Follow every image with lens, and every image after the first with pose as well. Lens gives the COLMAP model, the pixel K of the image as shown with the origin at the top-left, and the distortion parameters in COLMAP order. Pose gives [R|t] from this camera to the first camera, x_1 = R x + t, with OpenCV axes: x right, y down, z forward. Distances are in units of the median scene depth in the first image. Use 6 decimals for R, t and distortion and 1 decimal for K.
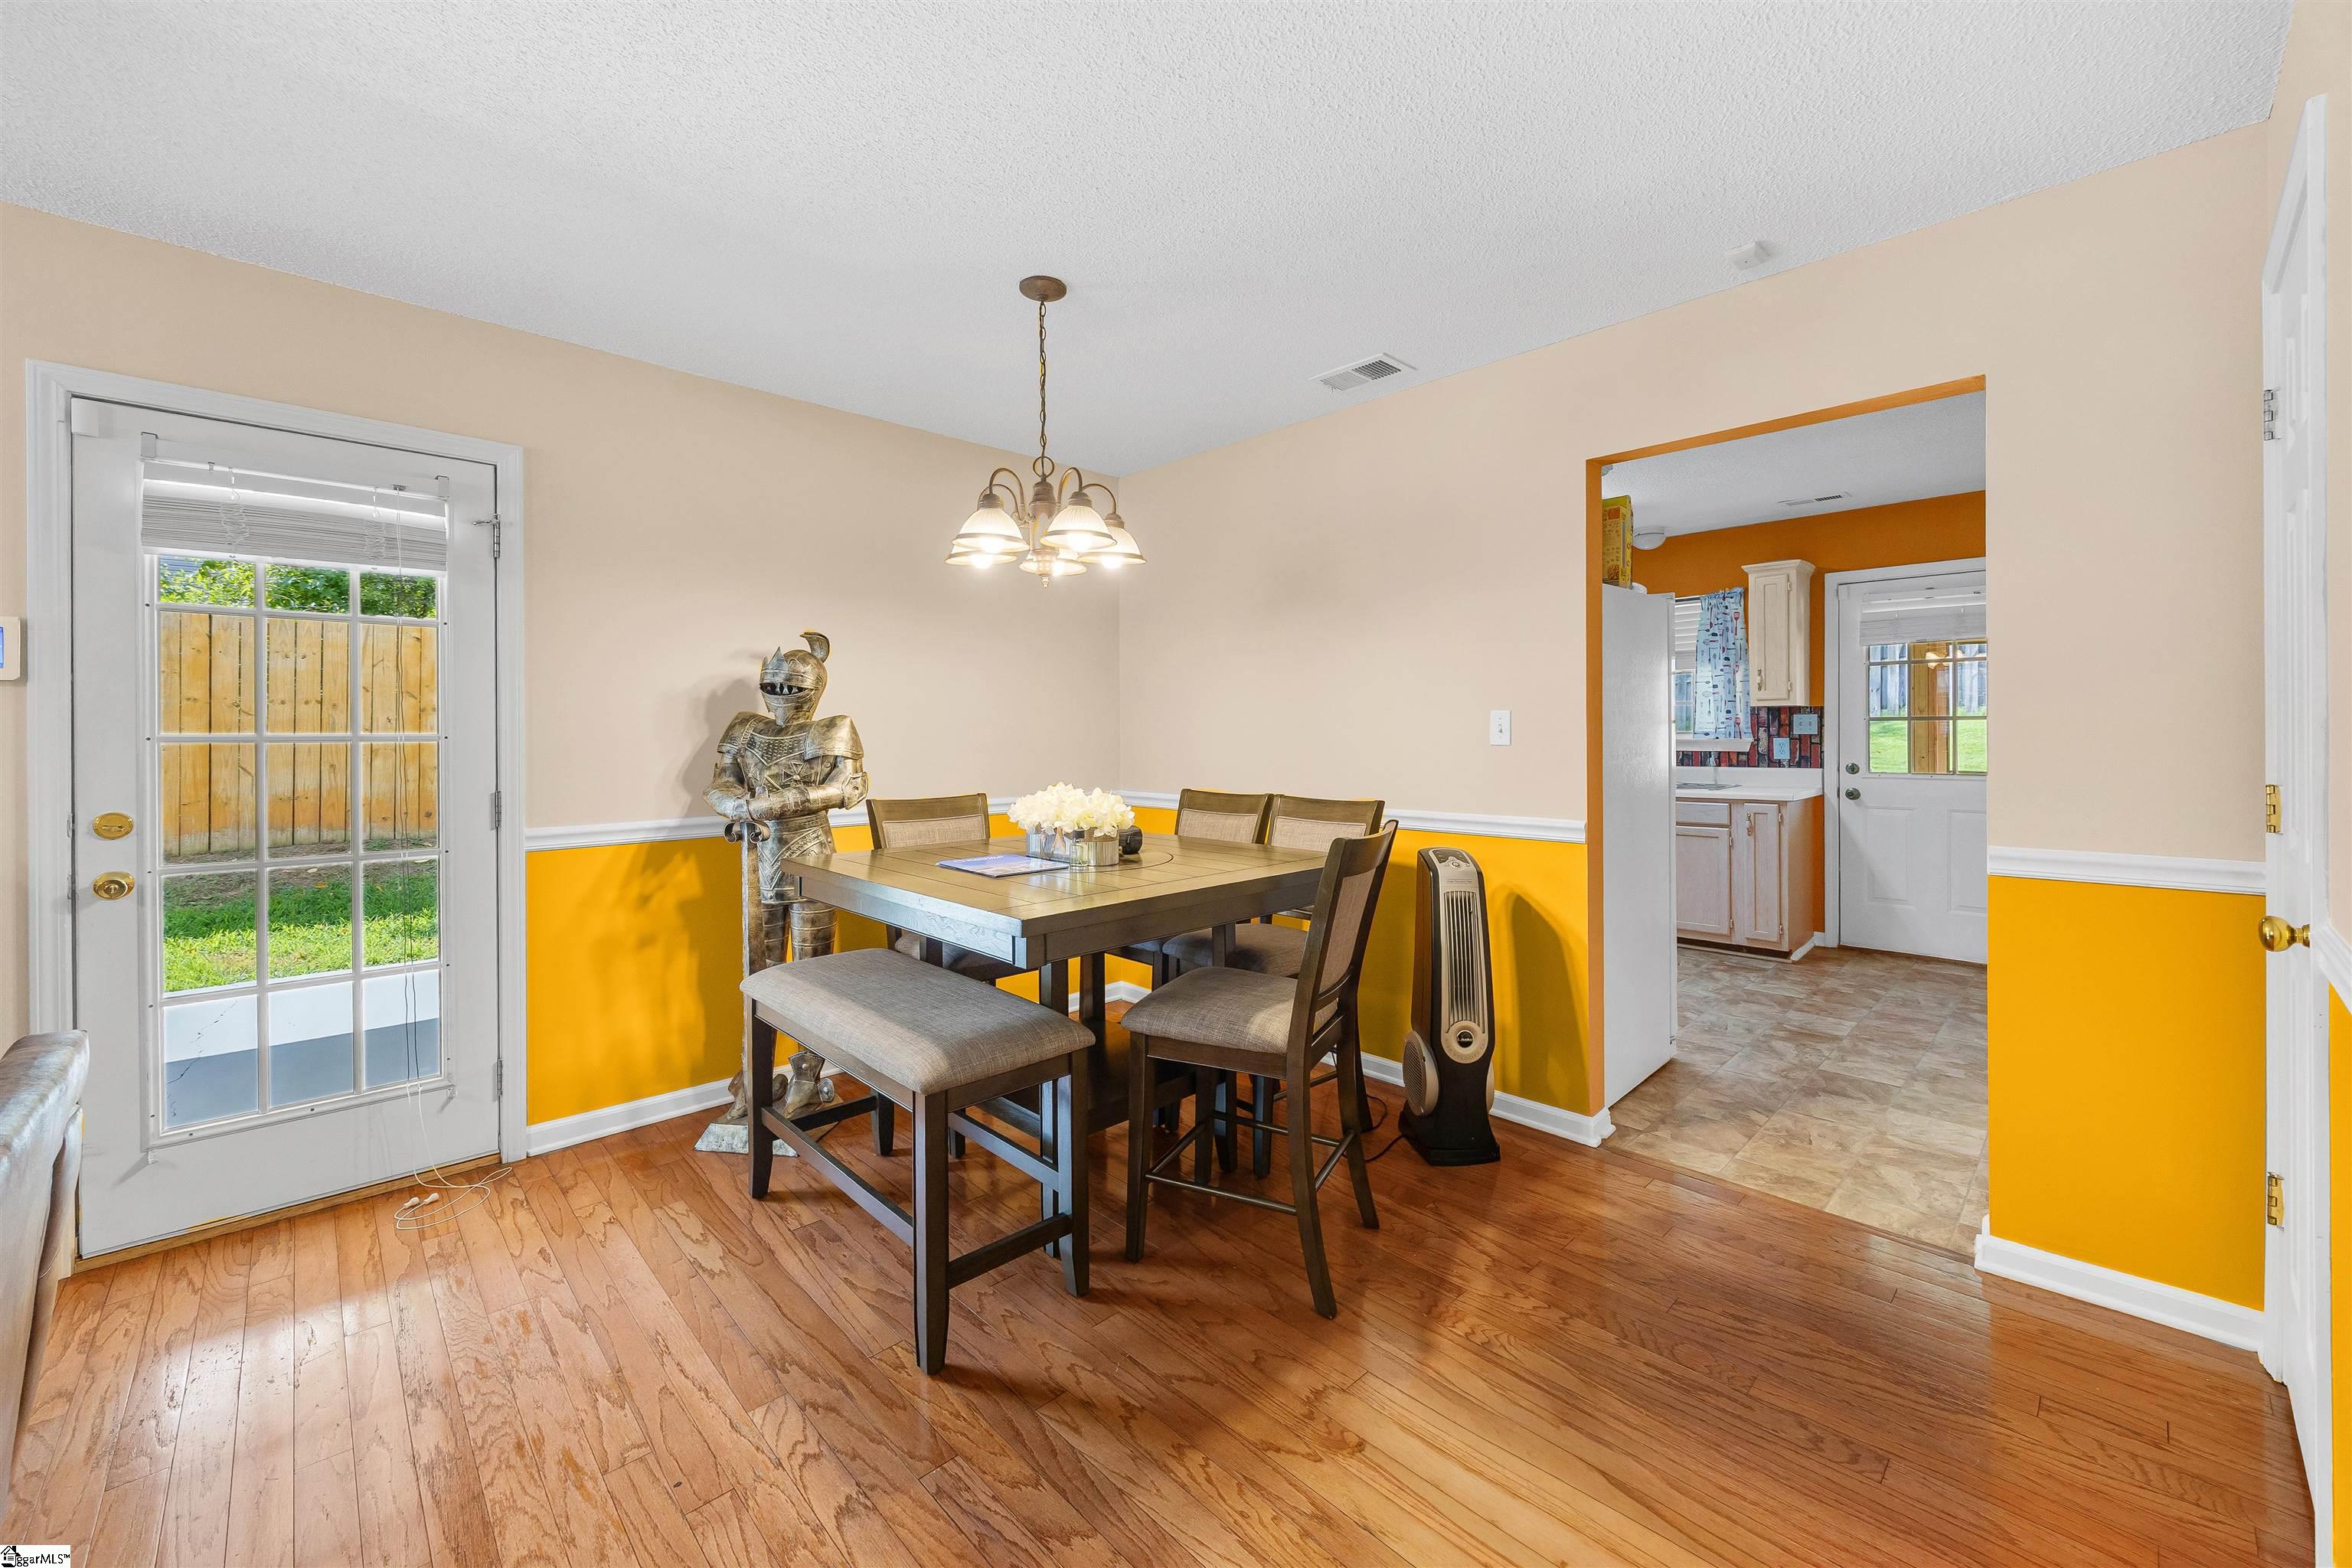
lens RADIAL K [[915.6, 0, 1158.5], [0, 915.6, 741.9], [0, 0, 1]] dist [0.001994, 0.000189]
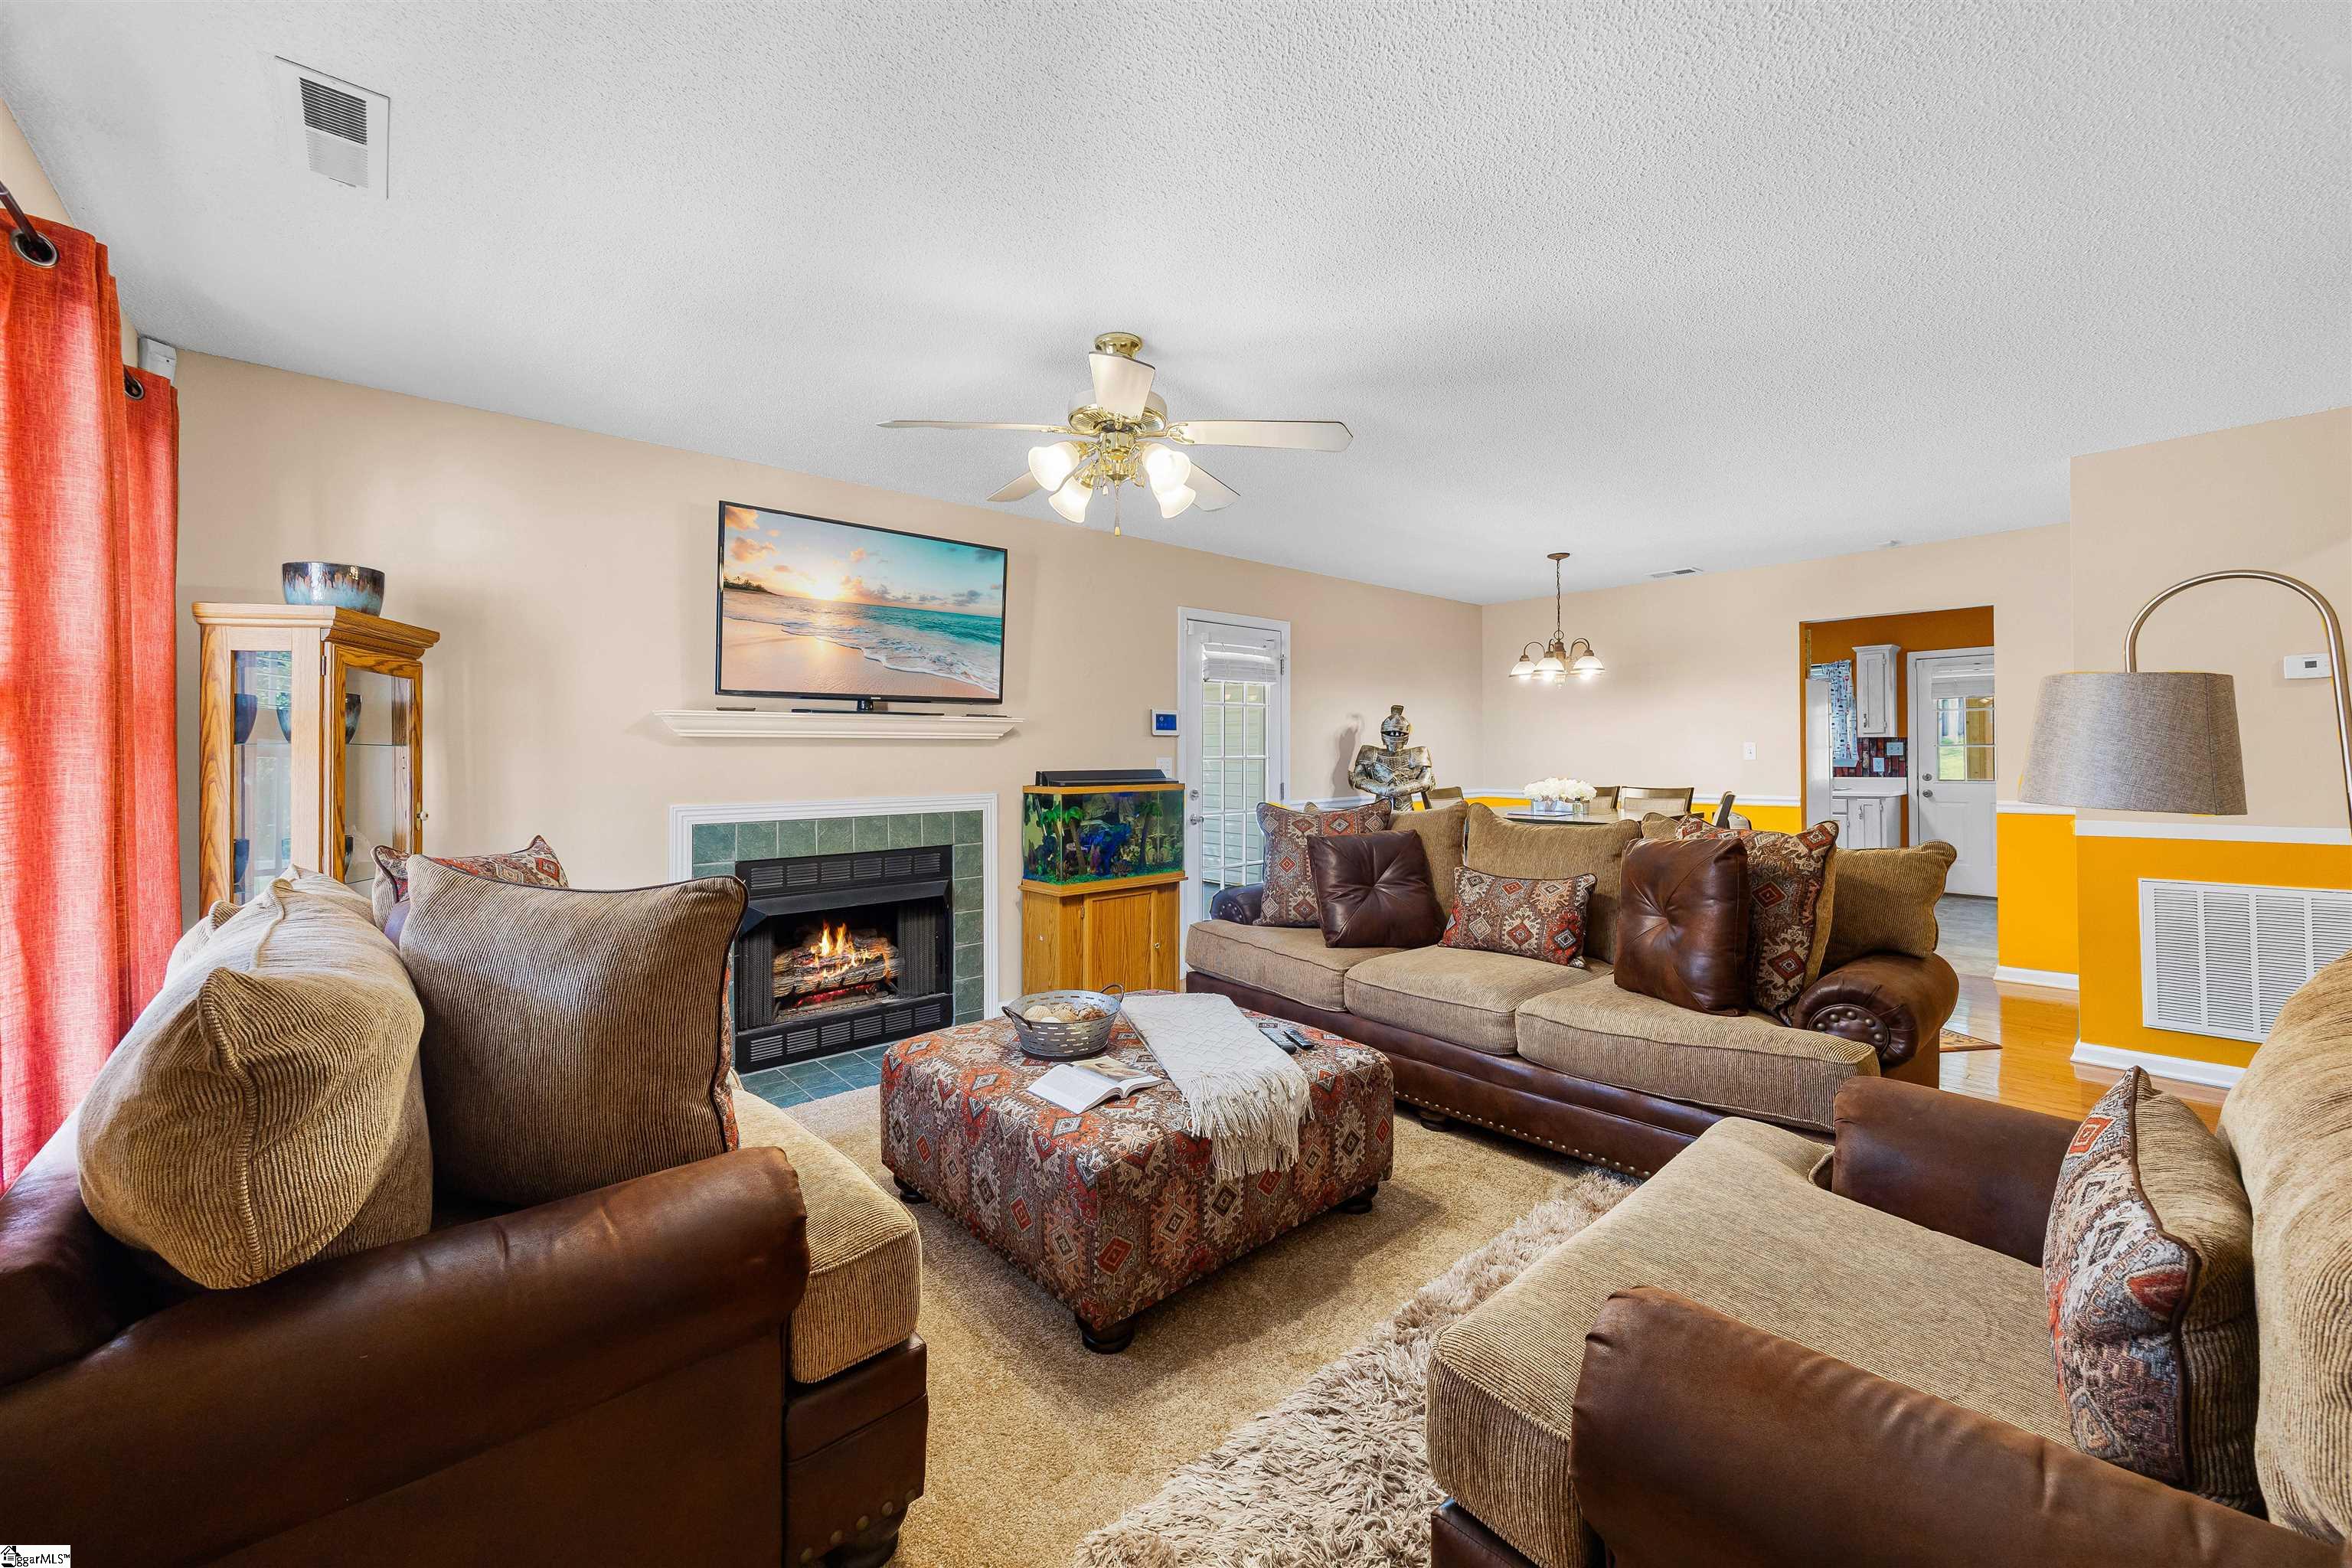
lens RADIAL K [[892.9, 0, 1166.4], [0, 892.9, 752.7], [0, 0, 1]] dist [-0.000696, 0.000087]
pose [[0.998920, -0.001700, -0.046427, -0.453295], [0.001051, 0.999901, -0.014000, 0.007217], [0.046447, 0.013936, 0.998824, -0.562390]]
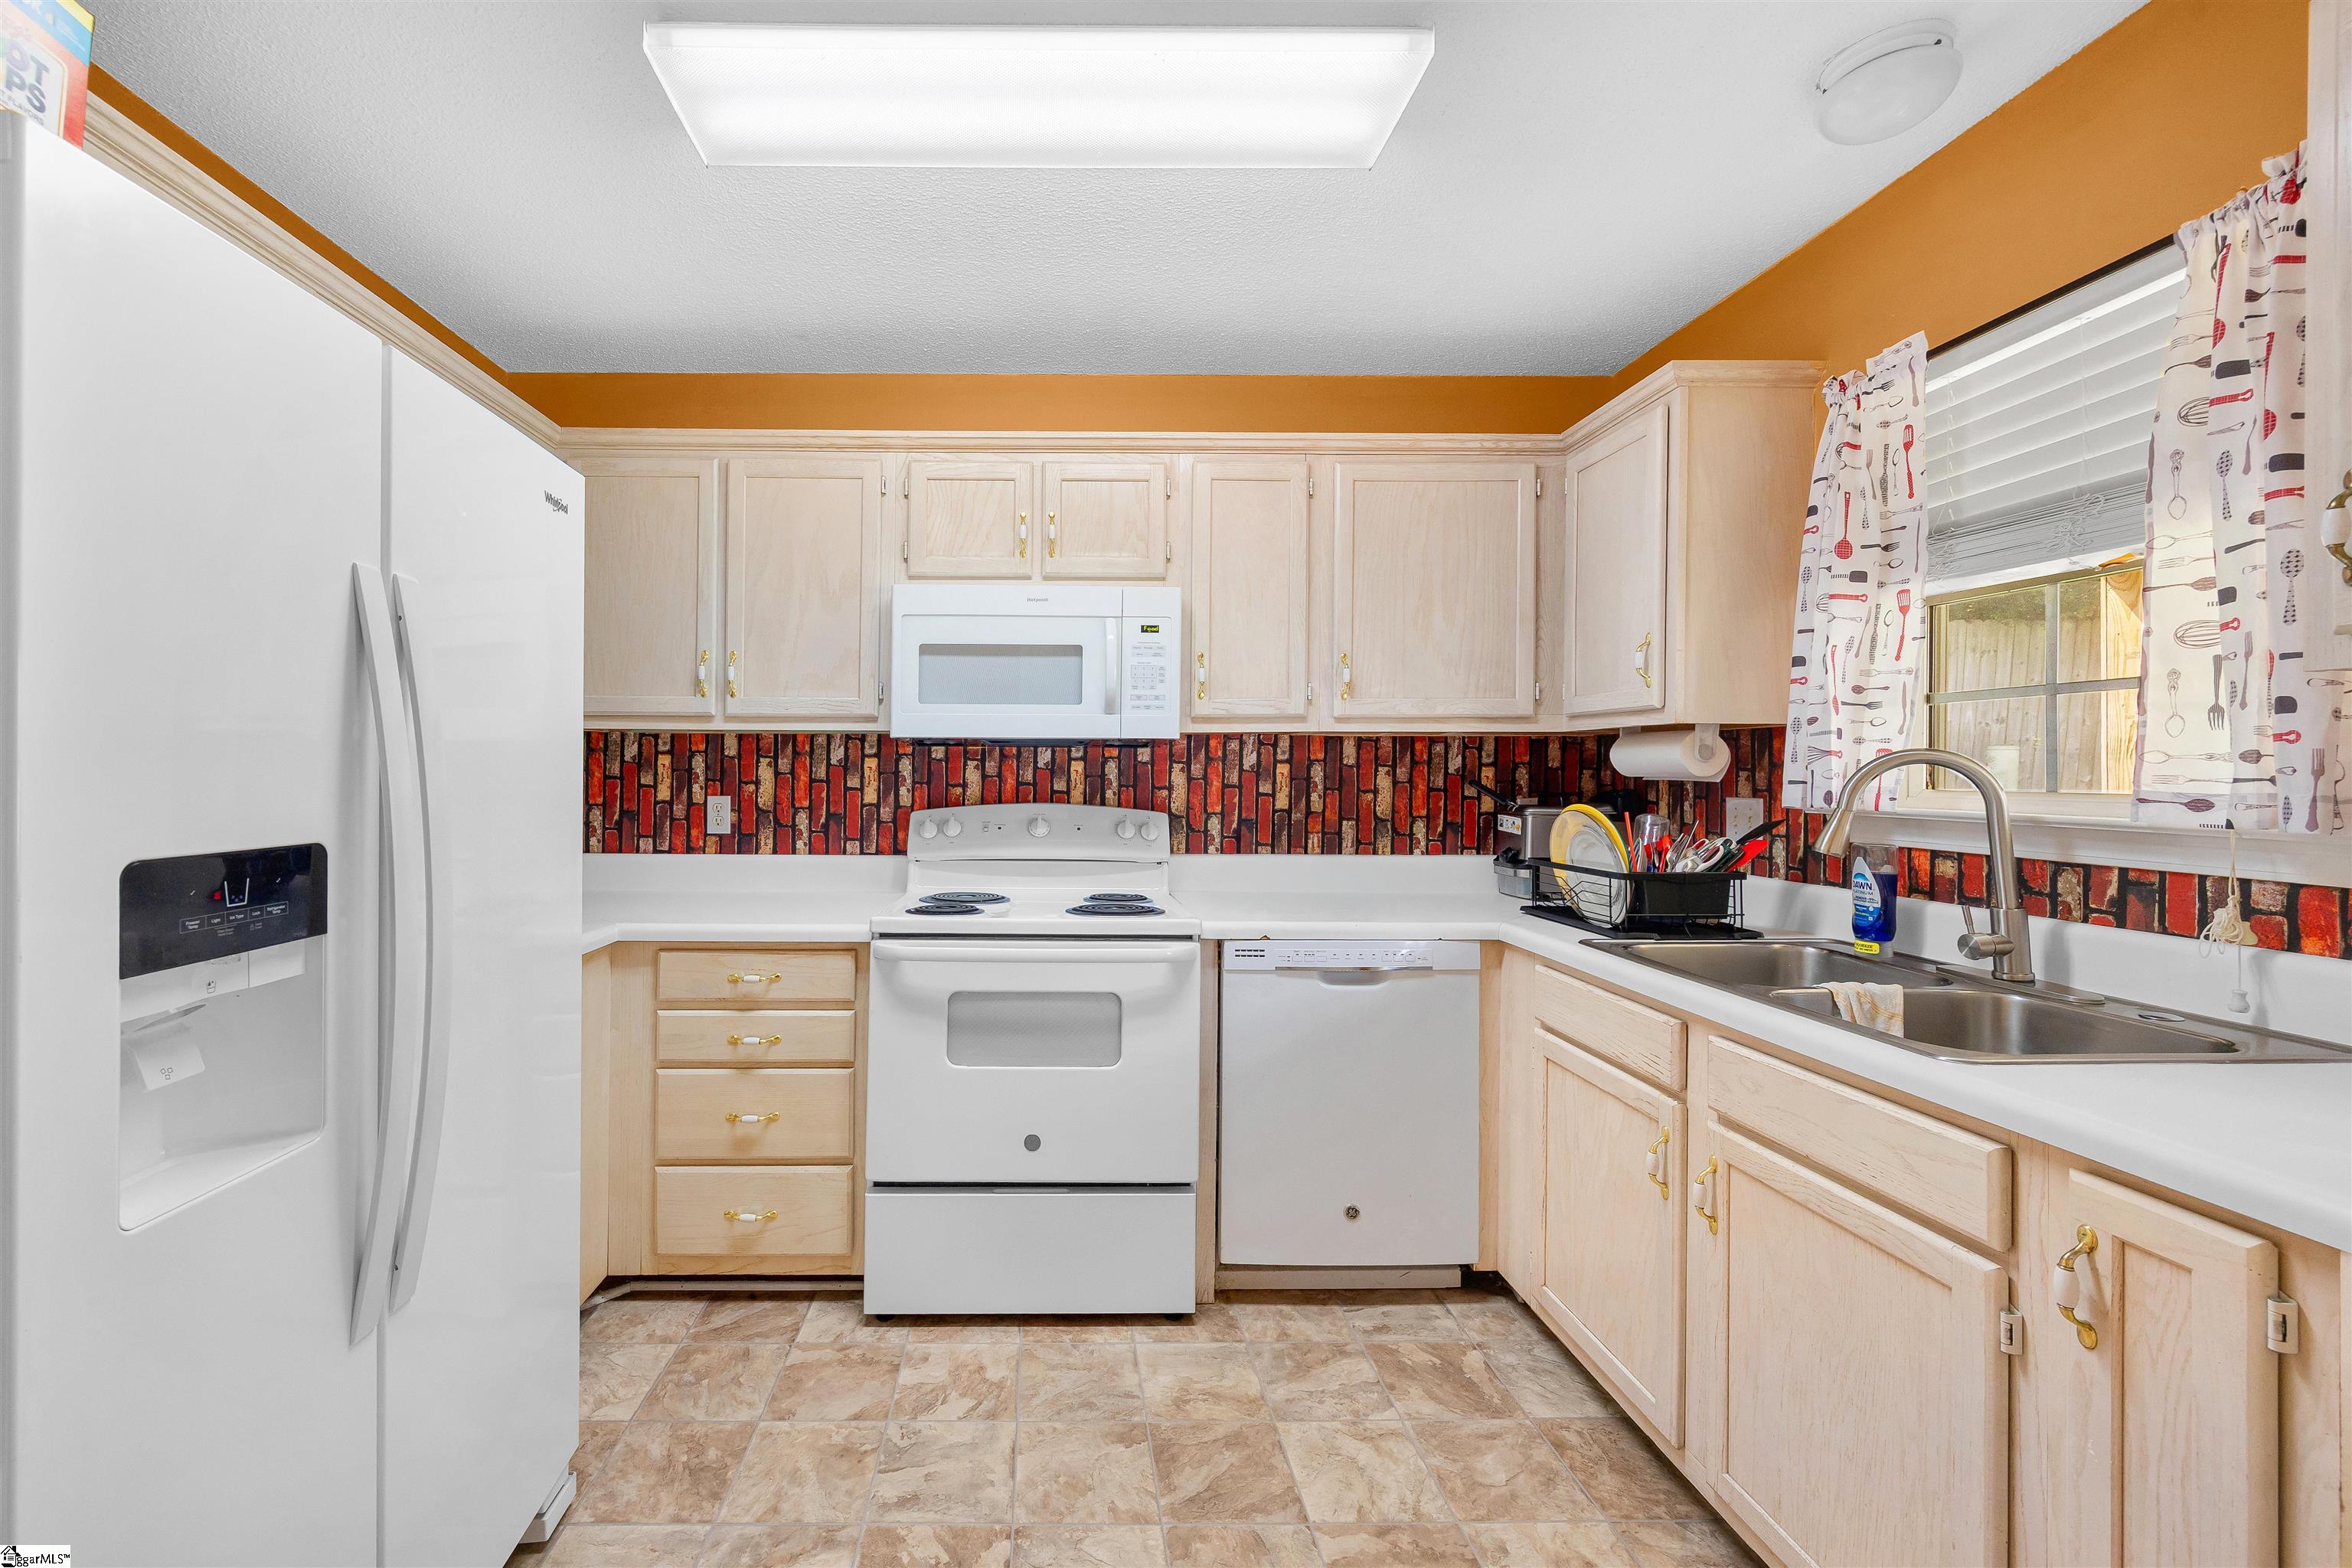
lens RADIAL K [[926.8, 0, 1176.4], [0, 926.8, 772.2], [0, 0, 1]] dist [-0.002104, 0.000088]
pose [[0.734429, 0.009204, -0.678623, 0.597554], [-0.014679, 0.999890, -0.002324, -0.013071], [0.678527, 0.011668, 0.734483, 0.686619]]
